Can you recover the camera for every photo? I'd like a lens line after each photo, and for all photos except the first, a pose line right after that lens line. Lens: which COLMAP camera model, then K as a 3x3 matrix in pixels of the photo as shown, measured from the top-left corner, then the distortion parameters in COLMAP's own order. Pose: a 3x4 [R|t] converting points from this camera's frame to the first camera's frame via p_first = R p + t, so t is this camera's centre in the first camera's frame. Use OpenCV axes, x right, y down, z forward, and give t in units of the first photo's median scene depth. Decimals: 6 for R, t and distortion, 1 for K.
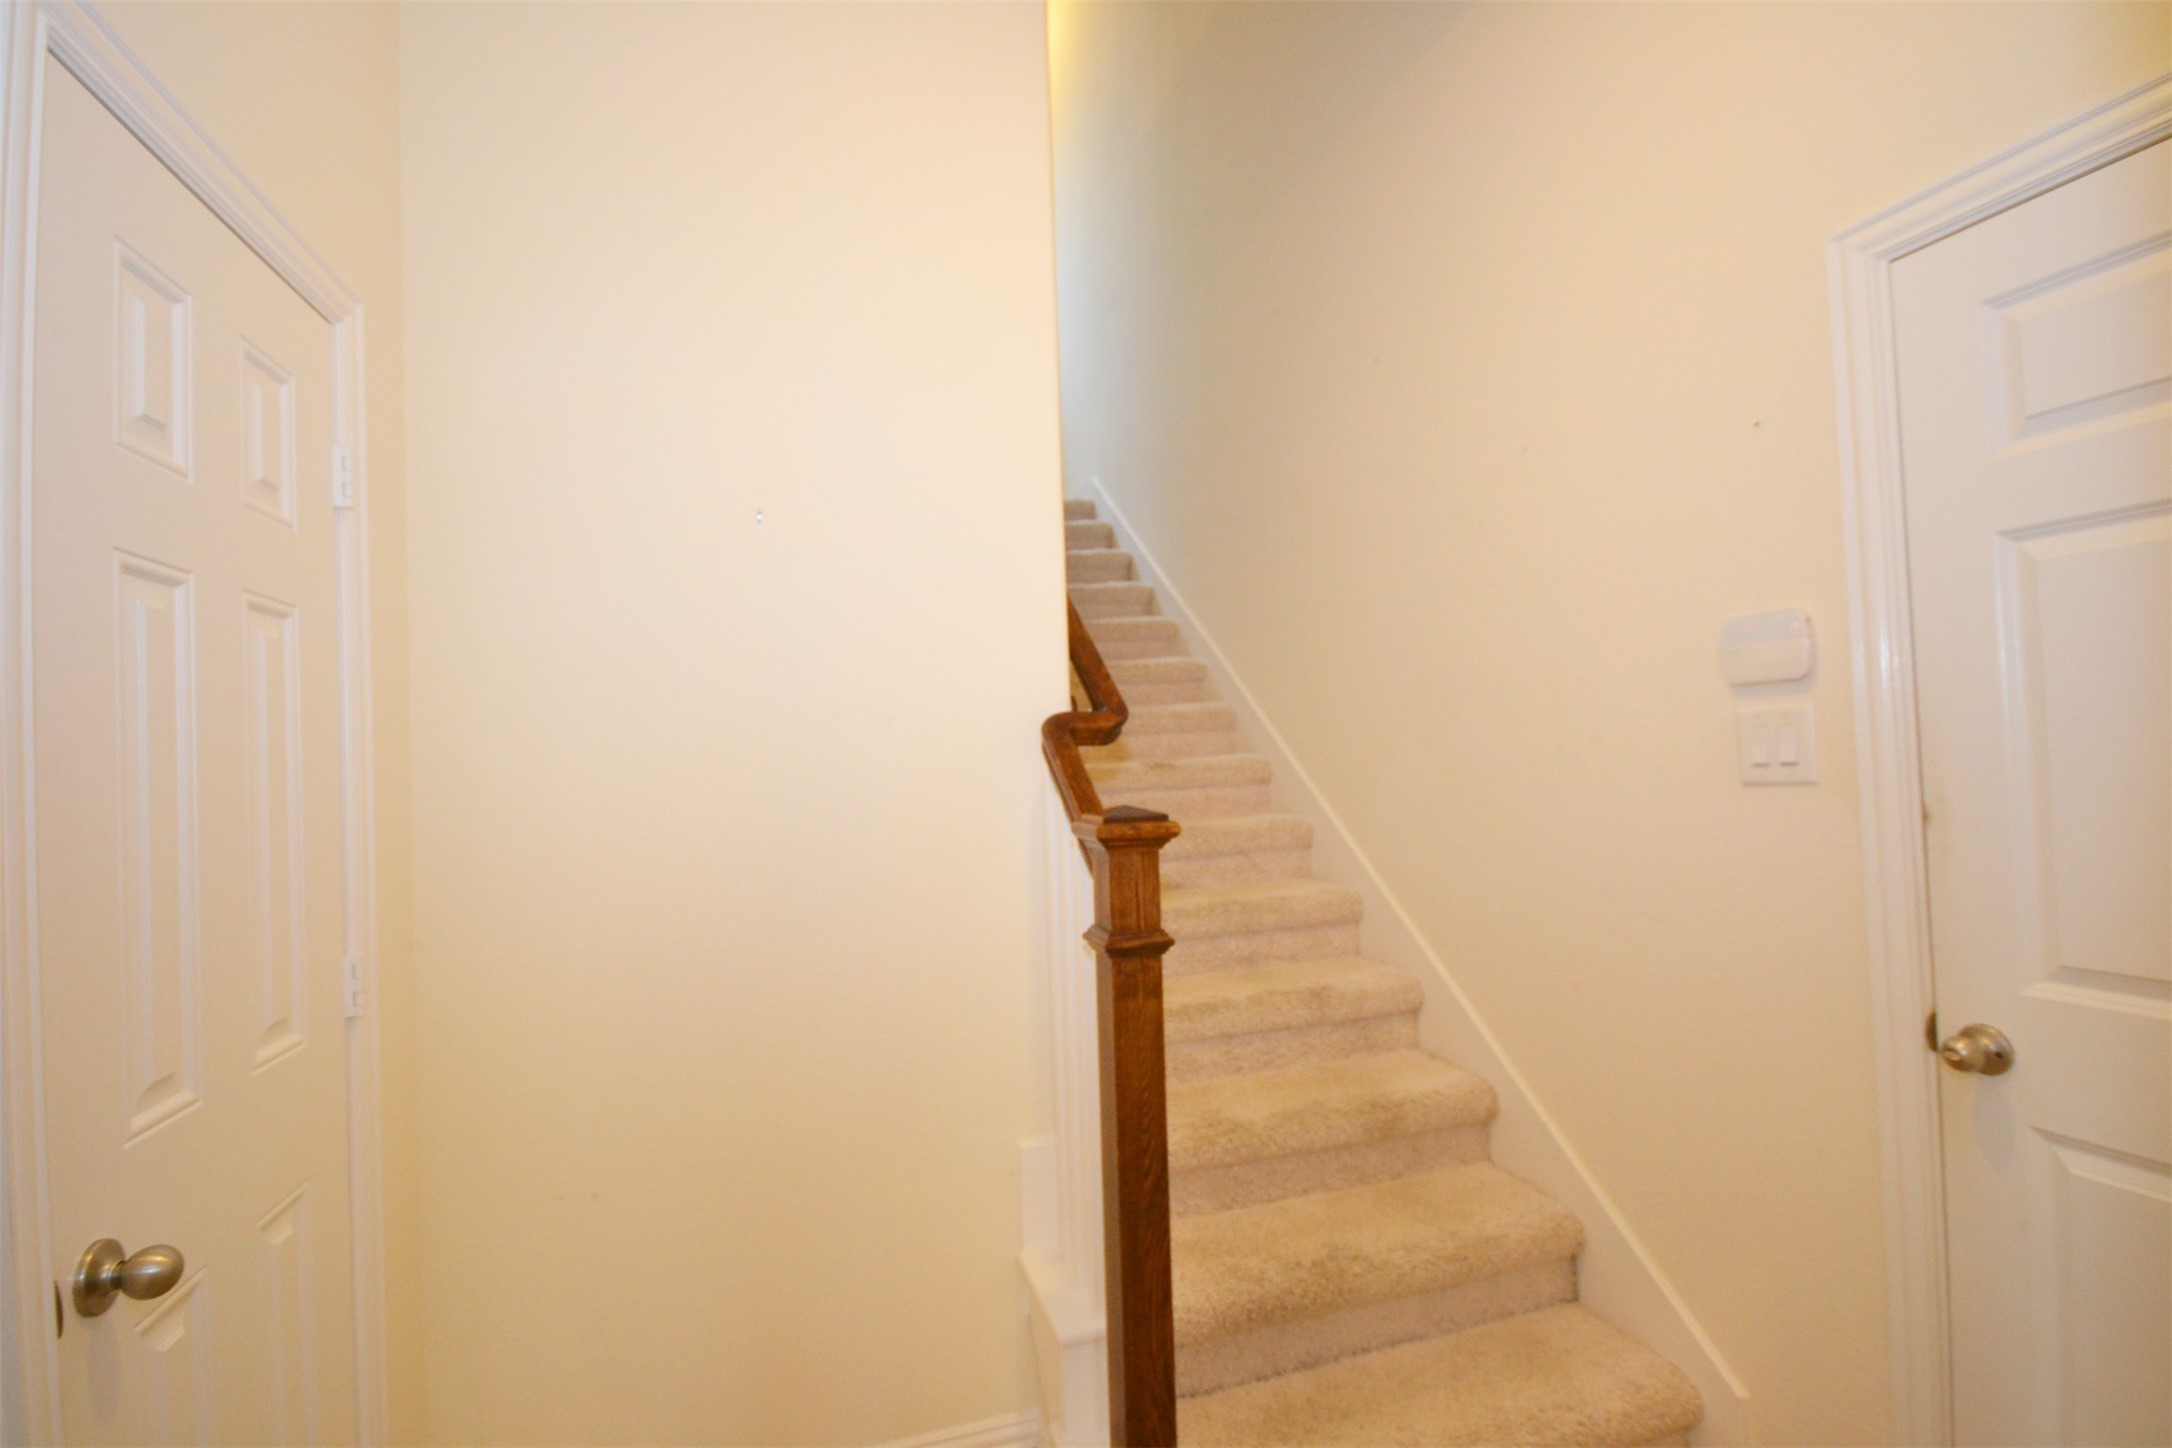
lens RADIAL K [[967.9, 0, 1085.6], [0, 967.9, 734.1], [0, 0, 1]] dist [0.017005, -0.015489]
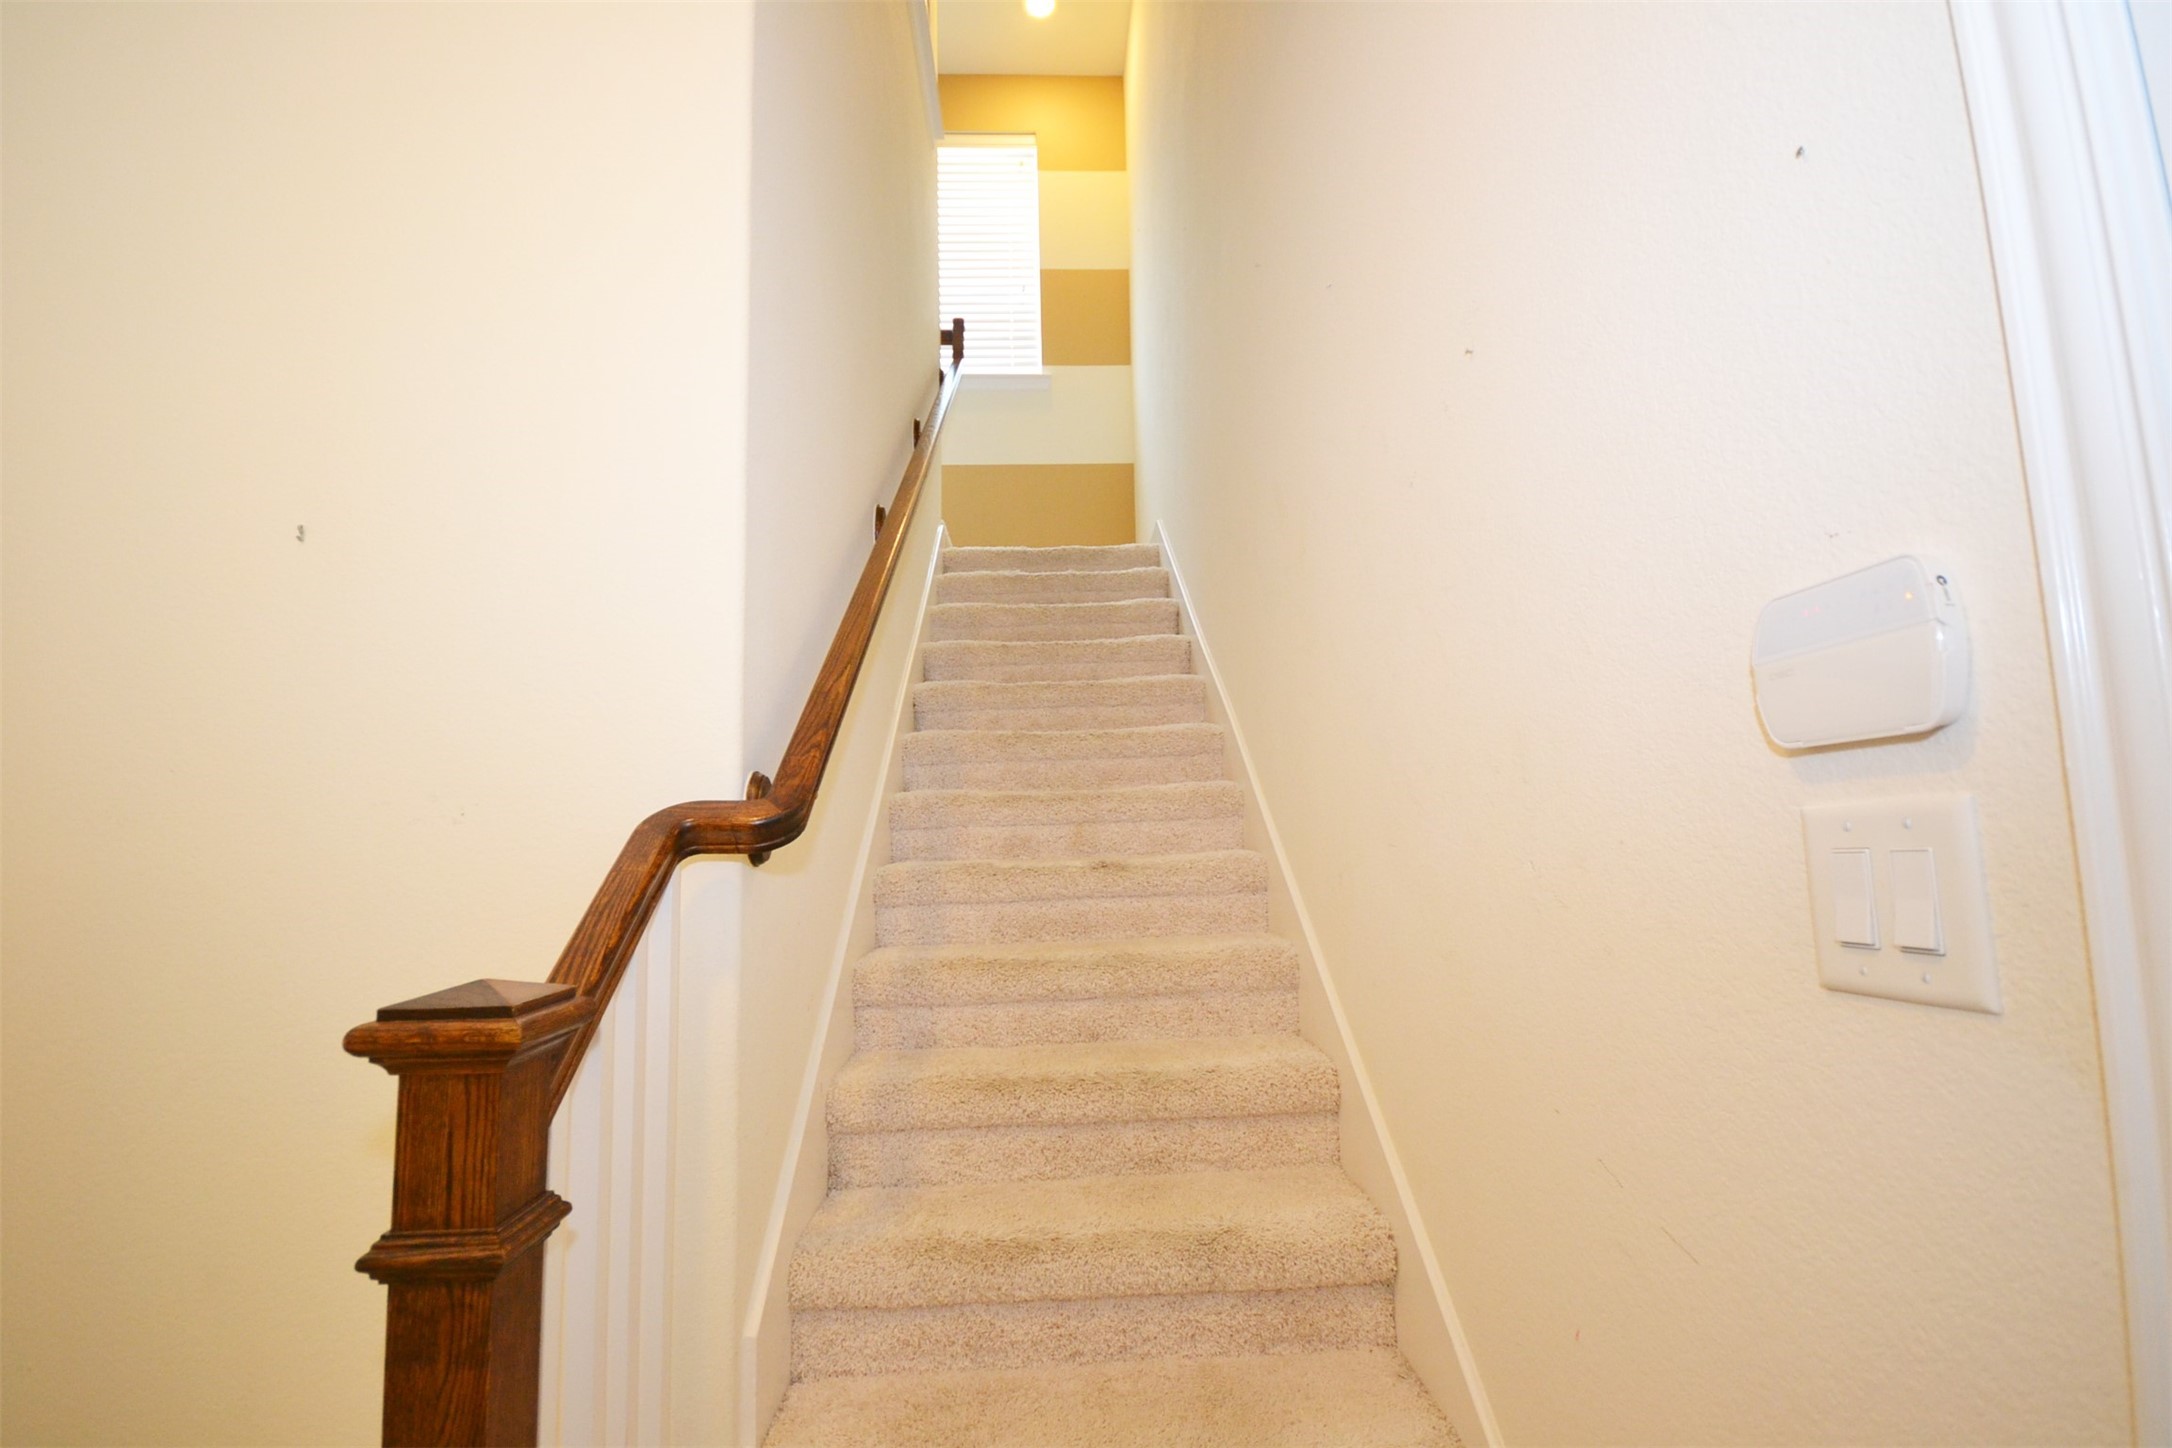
lens RADIAL K [[954.5, 0, 1084.5], [0, 954.5, 738.7], [0, 0, 1]] dist [0.016280, -0.000267]
pose [[0.965835, -0.016349, -0.258643, 0.320719], [-0.002006, 0.997507, -0.070545, -0.016898], [0.259151, 0.068653, 0.963394, 0.341740]]
